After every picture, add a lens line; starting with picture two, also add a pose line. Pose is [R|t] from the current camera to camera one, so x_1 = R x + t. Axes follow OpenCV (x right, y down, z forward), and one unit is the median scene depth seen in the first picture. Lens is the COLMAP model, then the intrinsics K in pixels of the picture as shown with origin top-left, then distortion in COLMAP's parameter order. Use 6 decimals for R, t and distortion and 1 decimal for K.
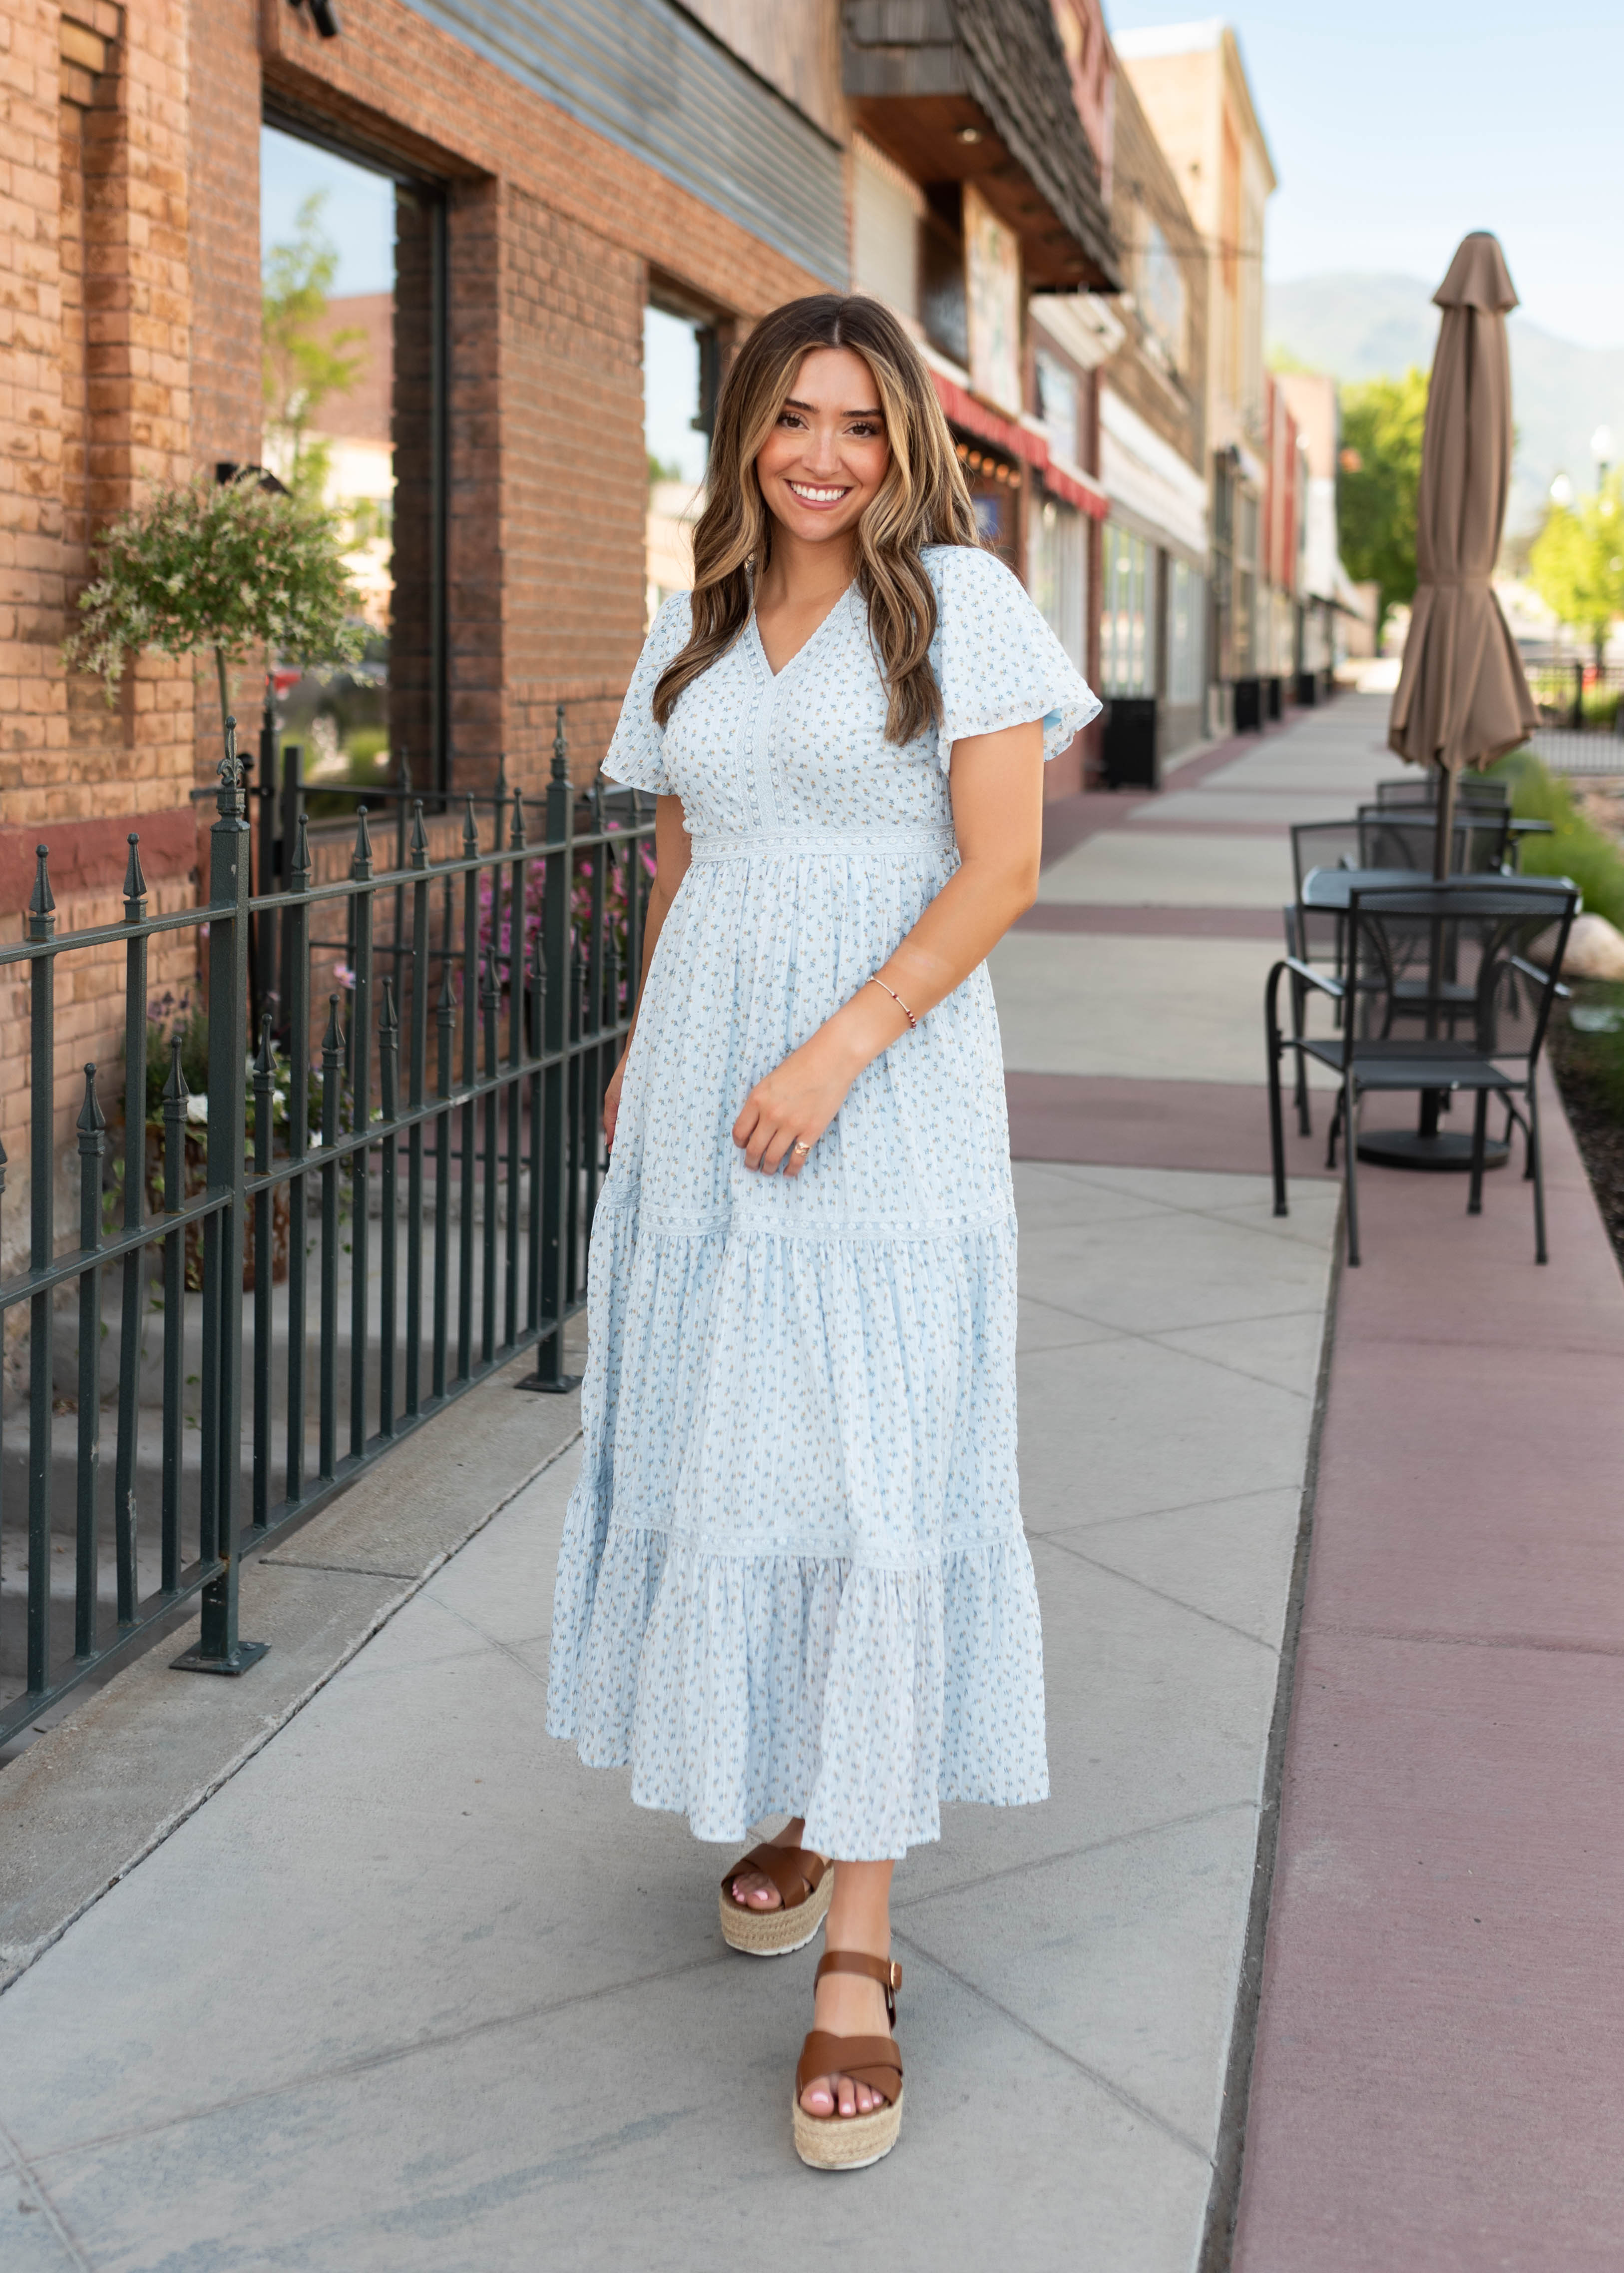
lens RADIAL K [[2615.8, 0, 816.8], [0, 2615.8, 929.4], [0, 0, 1]] dist [-0.001741, 0.008672]
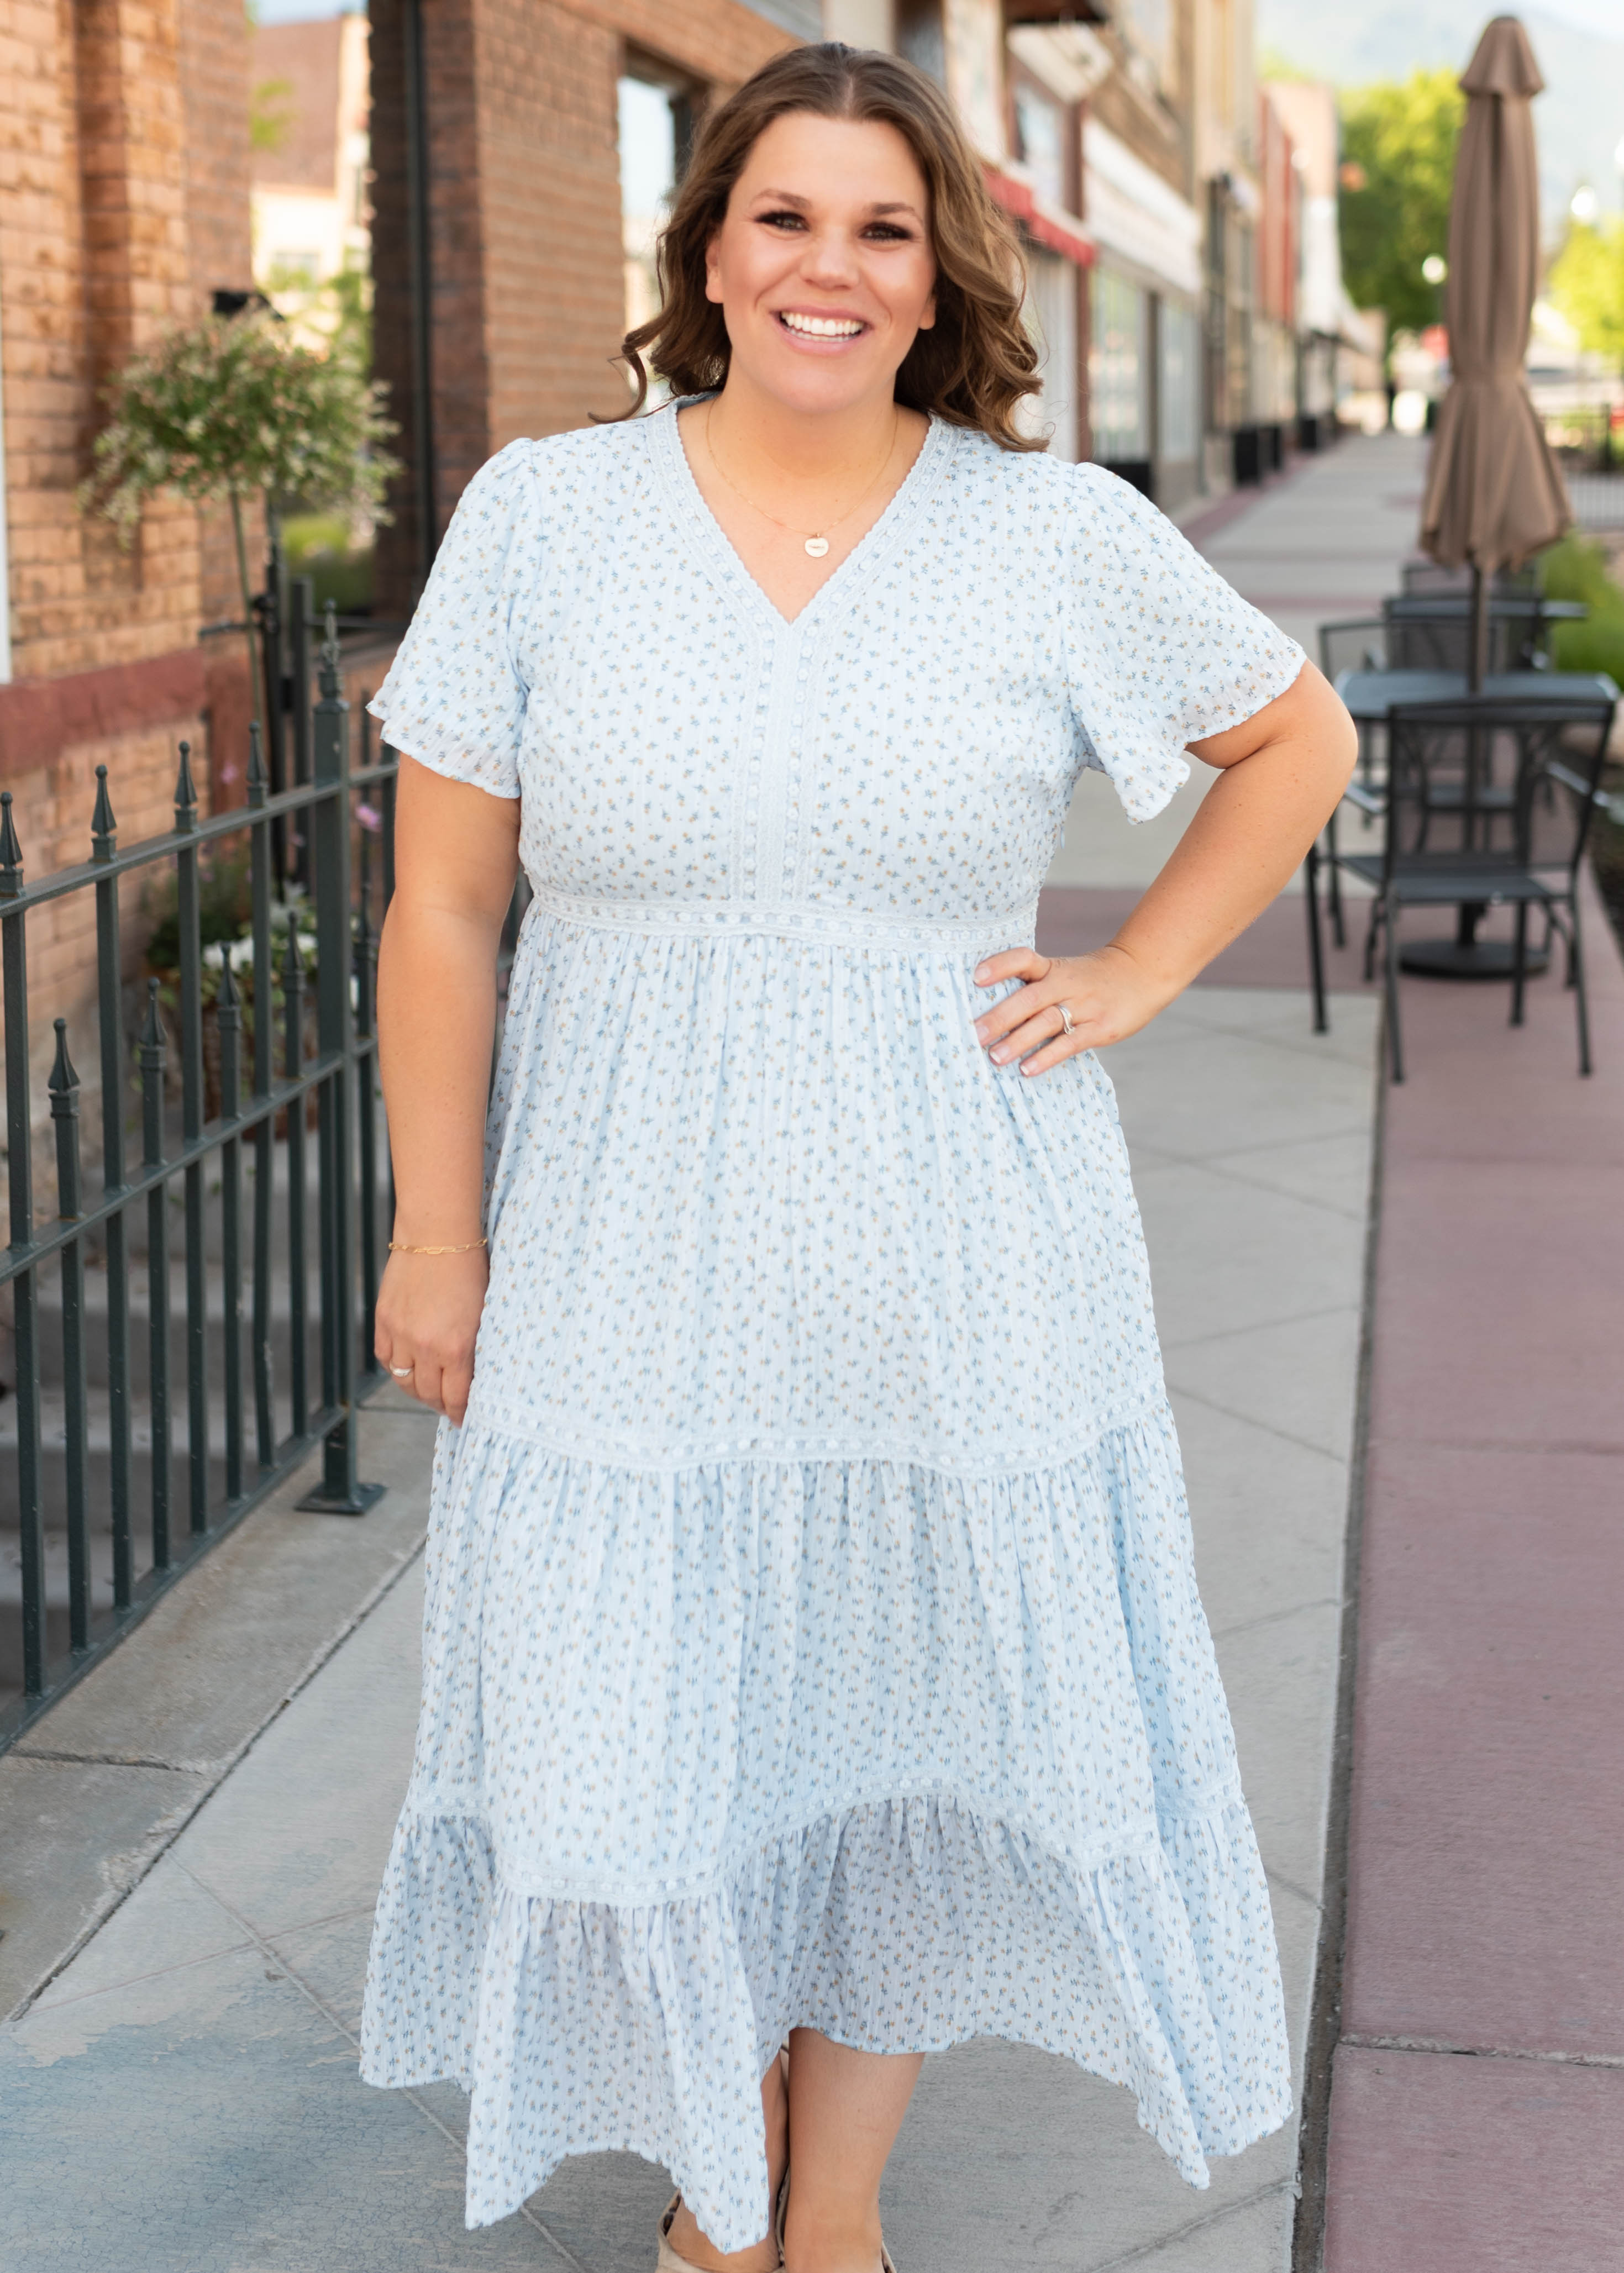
lens RADIAL K [[2904.0, 0, 824.0], [0, 2904.0, 805.7], [0, 0, 1]] dist [-0.001322, 0.002152]
pose [[0.999494, -0.026160, 0.018098, -0.028948], [0.025517, 0.999064, 0.034930, -0.020123], [-0.018995, -0.034450, 0.999226, -0.090911]]
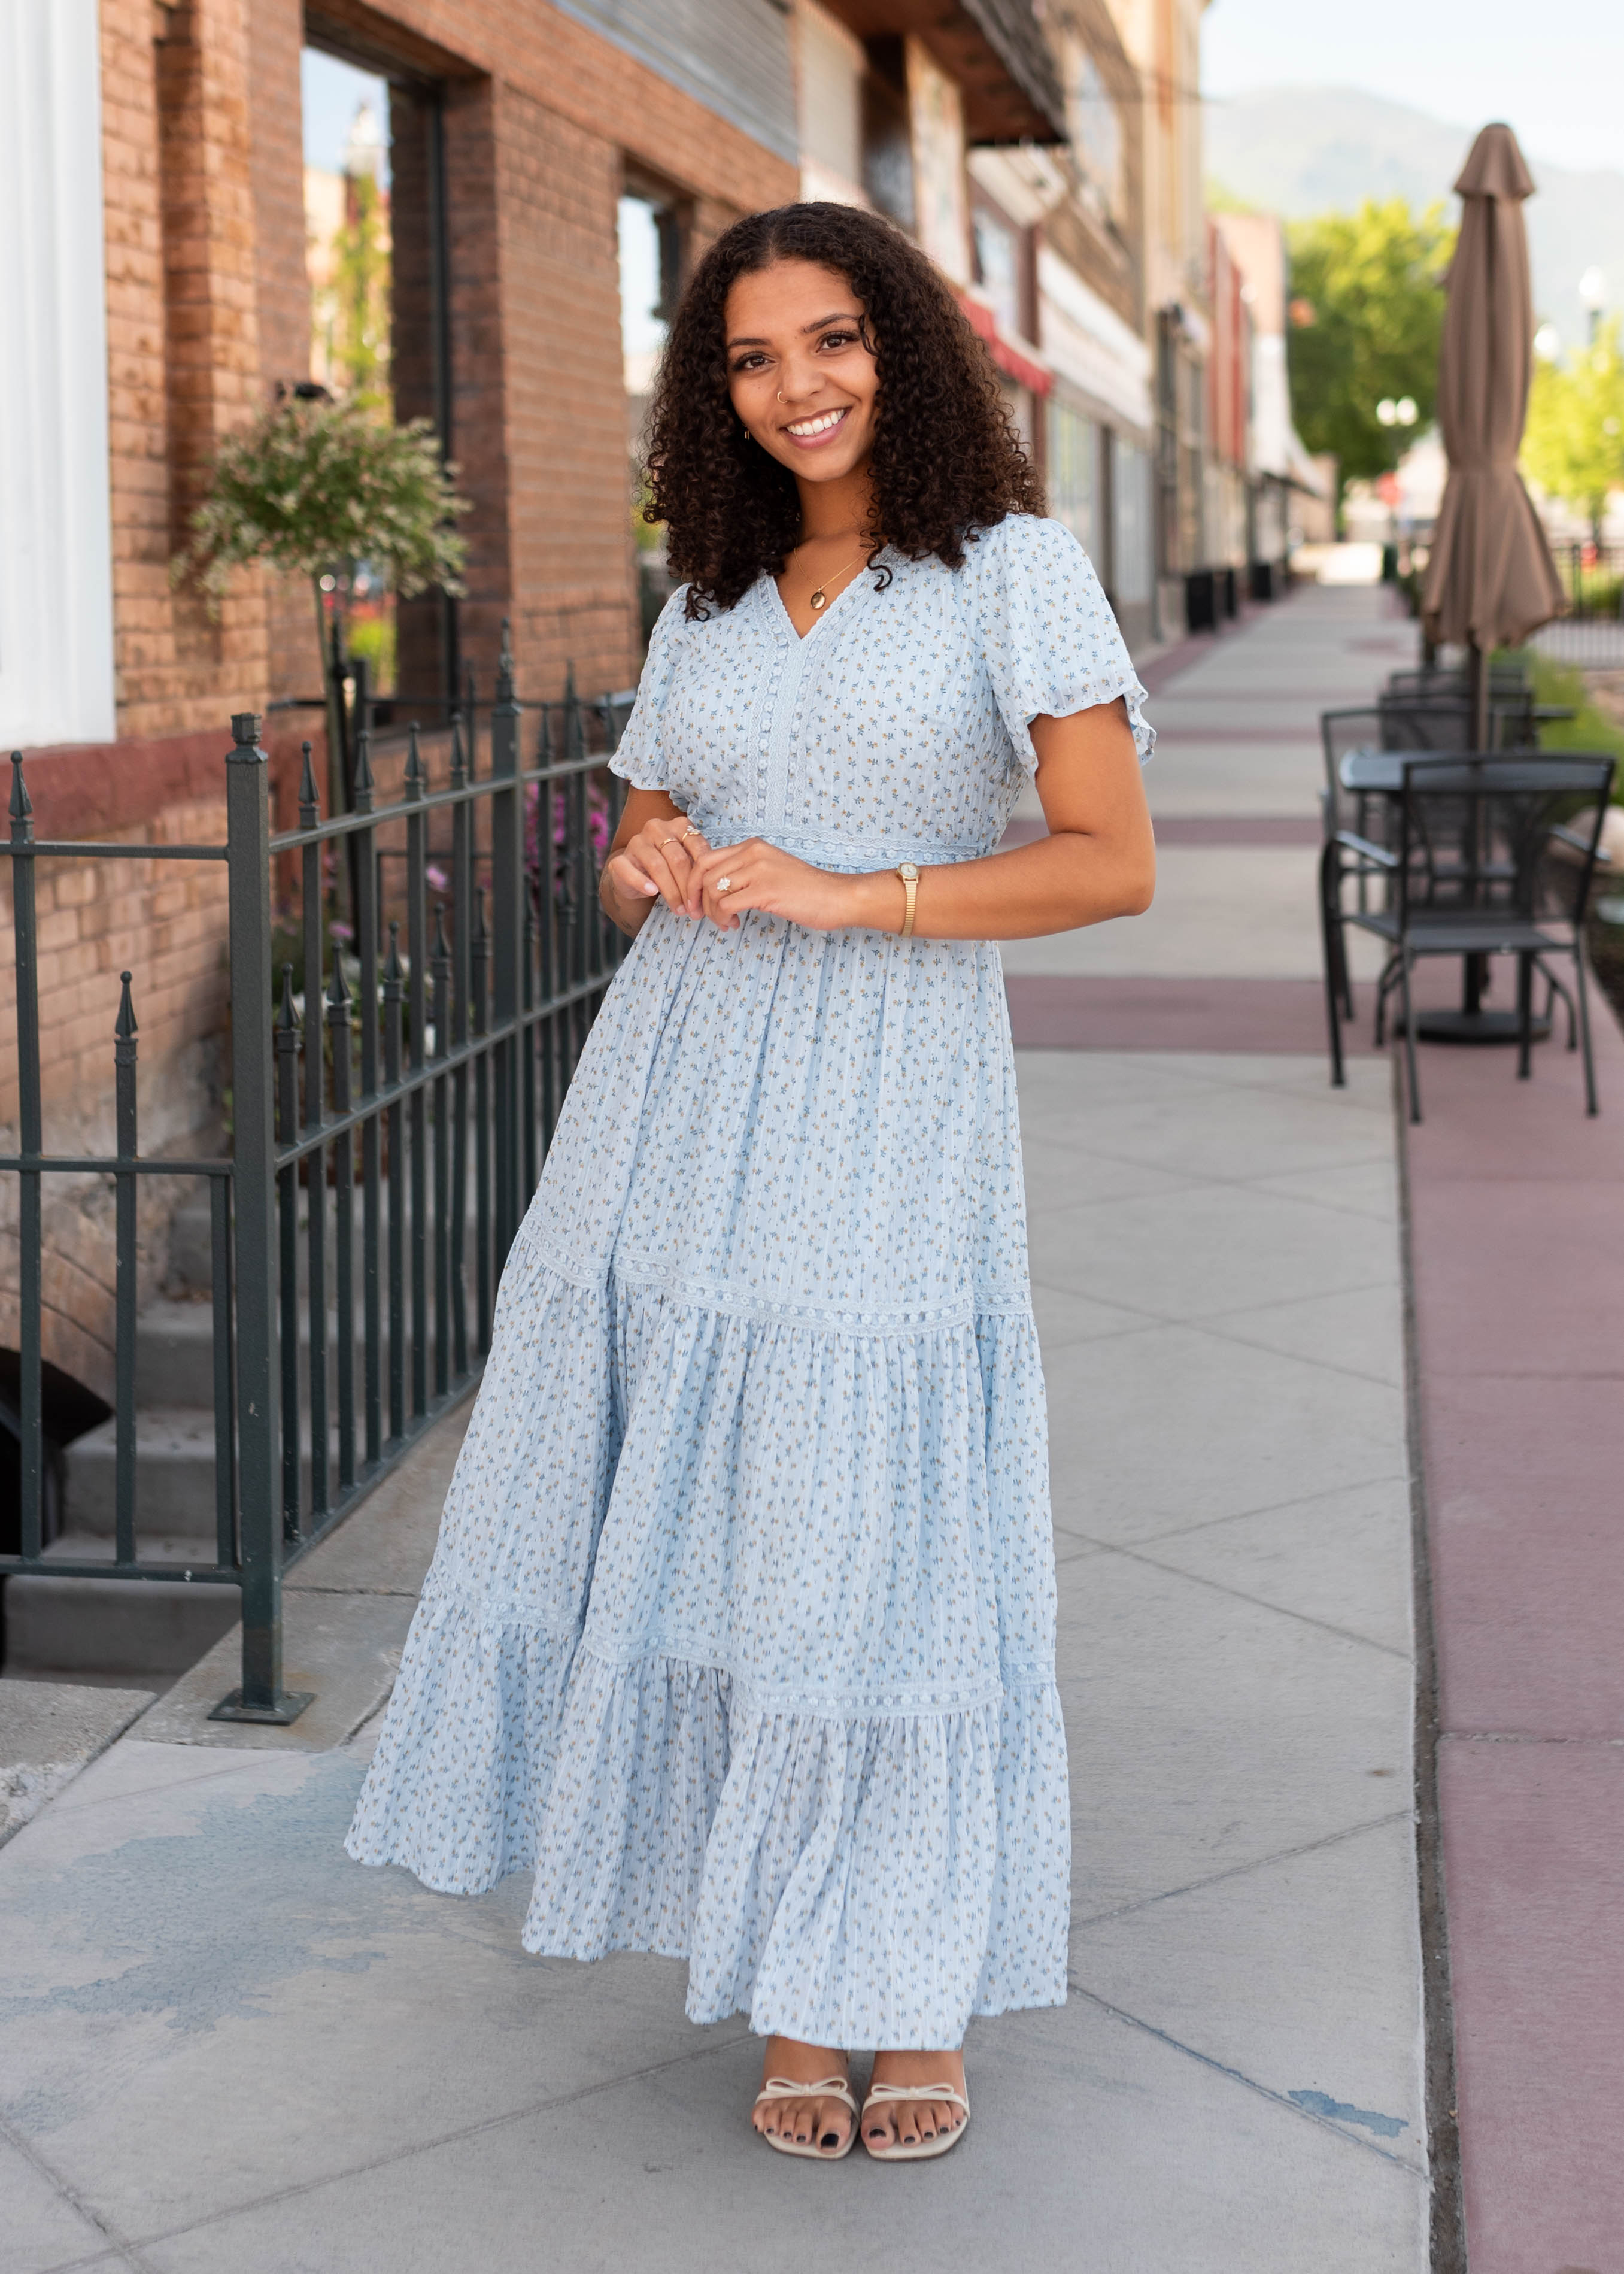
lens RADIAL K [[3146.1, 0, 815.6], [0, 3146.1, 892.5], [0, 0, 1]] dist [-0.005569, -0.001607]
pose [[0.998444, -0.032645, 0.045213, -0.087267], [0.032558, 0.999466, 0.002671, 0.024873], [-0.045276, -0.001195, 0.998974, -0.242556]]
